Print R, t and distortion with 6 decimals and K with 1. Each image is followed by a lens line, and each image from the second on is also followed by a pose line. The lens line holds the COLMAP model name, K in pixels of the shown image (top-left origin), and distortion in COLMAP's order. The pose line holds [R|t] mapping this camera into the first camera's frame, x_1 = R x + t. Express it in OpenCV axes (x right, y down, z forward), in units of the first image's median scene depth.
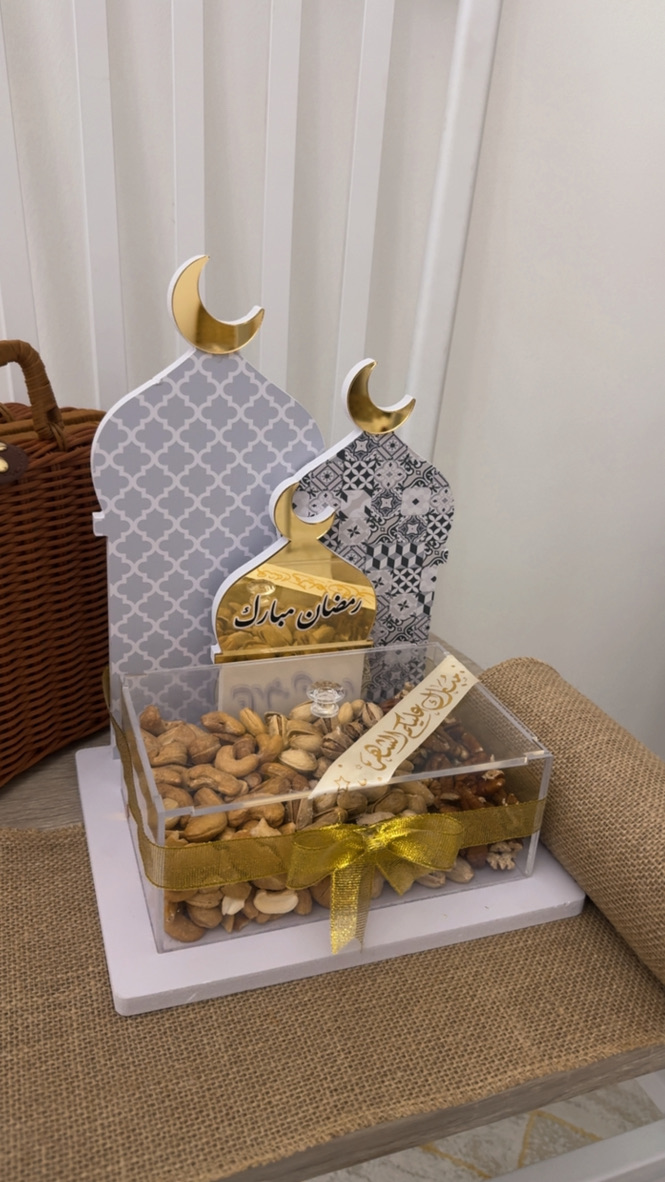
lens RADIAL K [[886.8, 0, 332.5], [0, 886.8, 591.0], [0, 0, 1]] dist [0.186283, -0.499195]
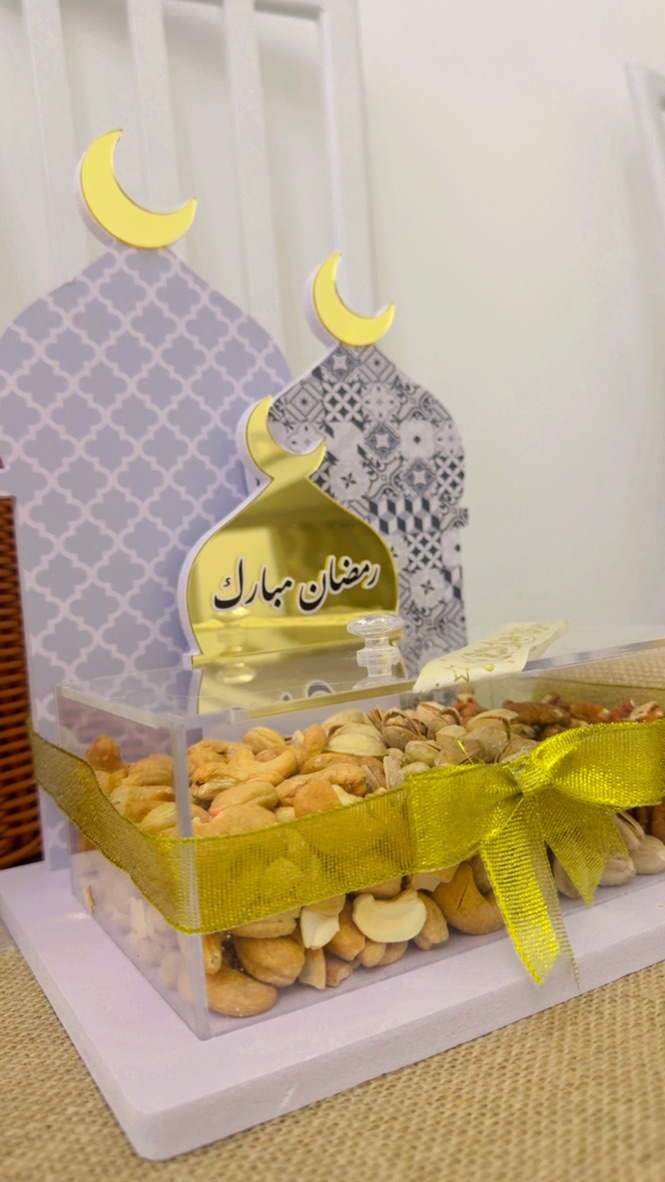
lens RADIAL K [[898.5, 0, 332.5], [0, 898.5, 591.0], [0, 0, 1]] dist [0.183958, -0.487477]
pose [[0.974443, -0.159559, 0.158120, -0.128039], [0.205961, 0.915600, -0.345335, 0.286080], [-0.089673, 0.369076, 0.925063, 0.331892]]
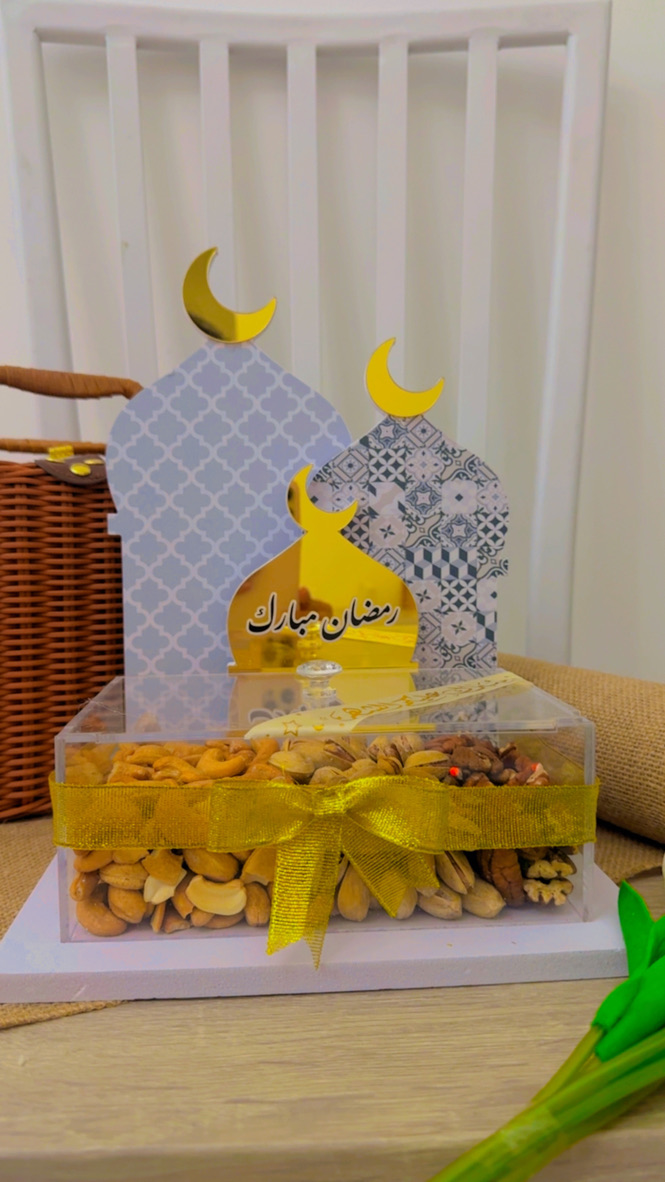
lens RADIAL K [[899.6, 0, 332.5], [0, 899.6, 591.0], [0, 0, 1]] dist [0.160087, -0.321061]
pose [[0.960647, -0.058415, -0.271559, 0.215845], [-0.032764, 0.946982, -0.319610, 0.283727], [0.275832, 0.315930, 0.907802, 0.188702]]
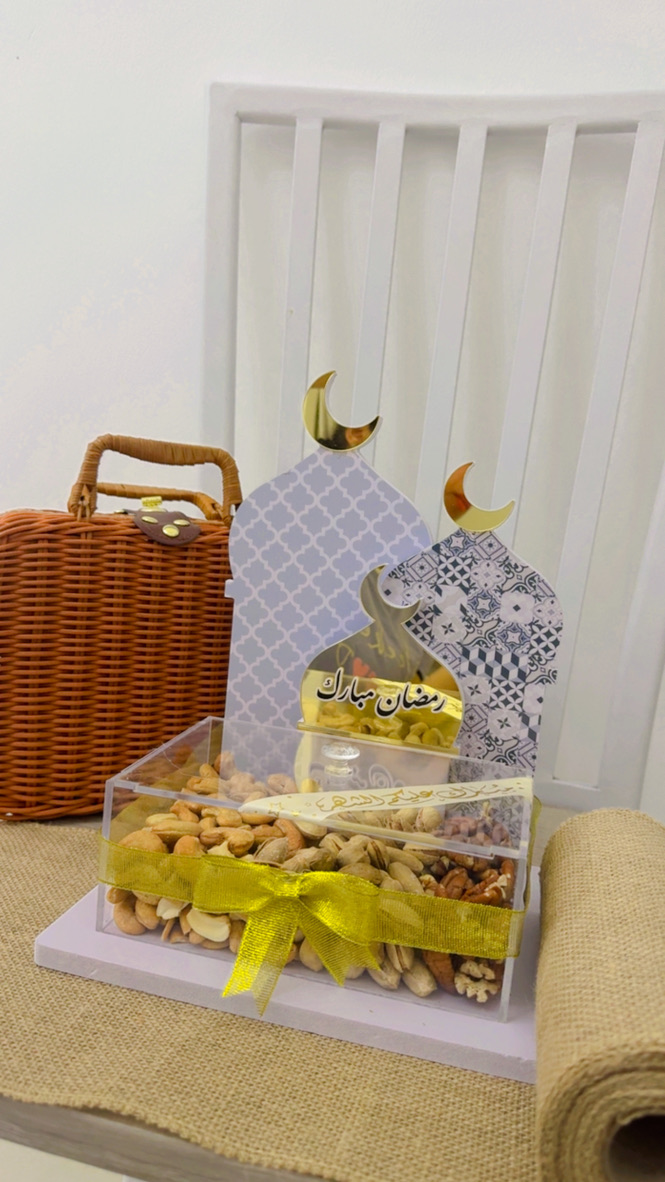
lens RADIAL K [[886.8, 0, 332.5], [0, 886.8, 591.0], [0, 0, 1]] dist [0.186283, -0.499195]
pose [[0.834771, 0.077423, -0.545127, 0.465594], [-0.244779, 0.939029, -0.241470, 0.169820], [0.493195, 0.335007, 0.802826, 0.118995]]
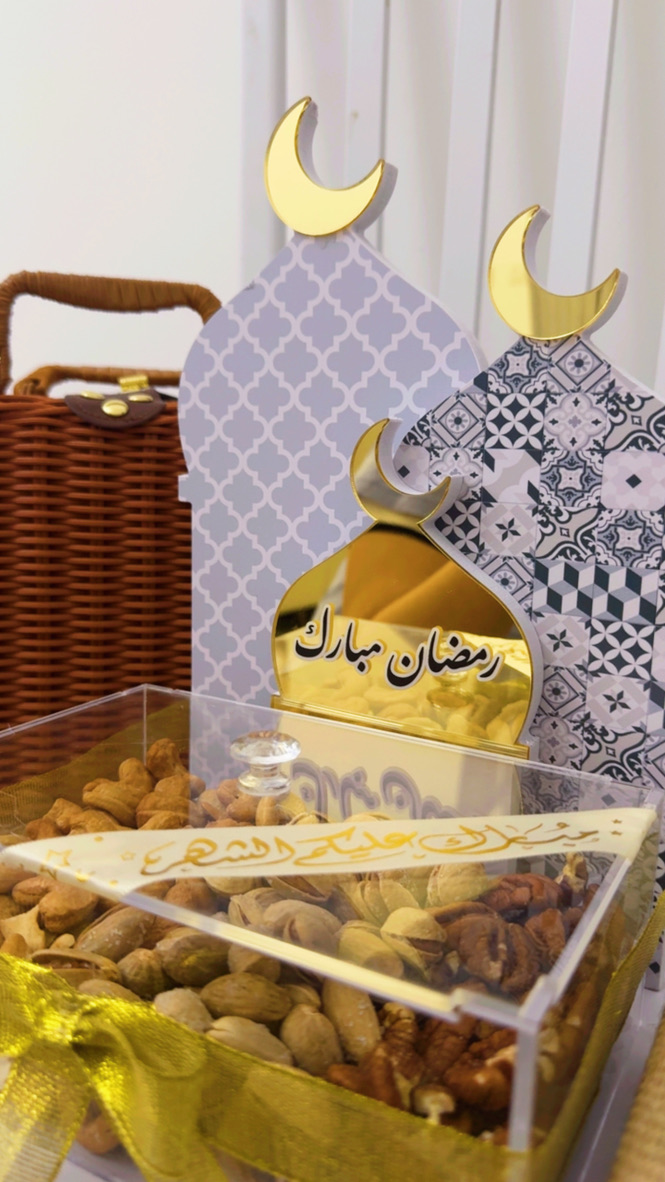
lens RADIAL K [[898.5, 0, 332.5], [0, 898.5, 591.0], [0, 0, 1]] dist [0.183958, -0.487477]
pose [[0.659504, 0.078819, -0.747557, 0.380120], [-0.277433, 0.949799, -0.144613, 0.081803], [0.698631, 0.302770, 0.648263, 0.581792]]
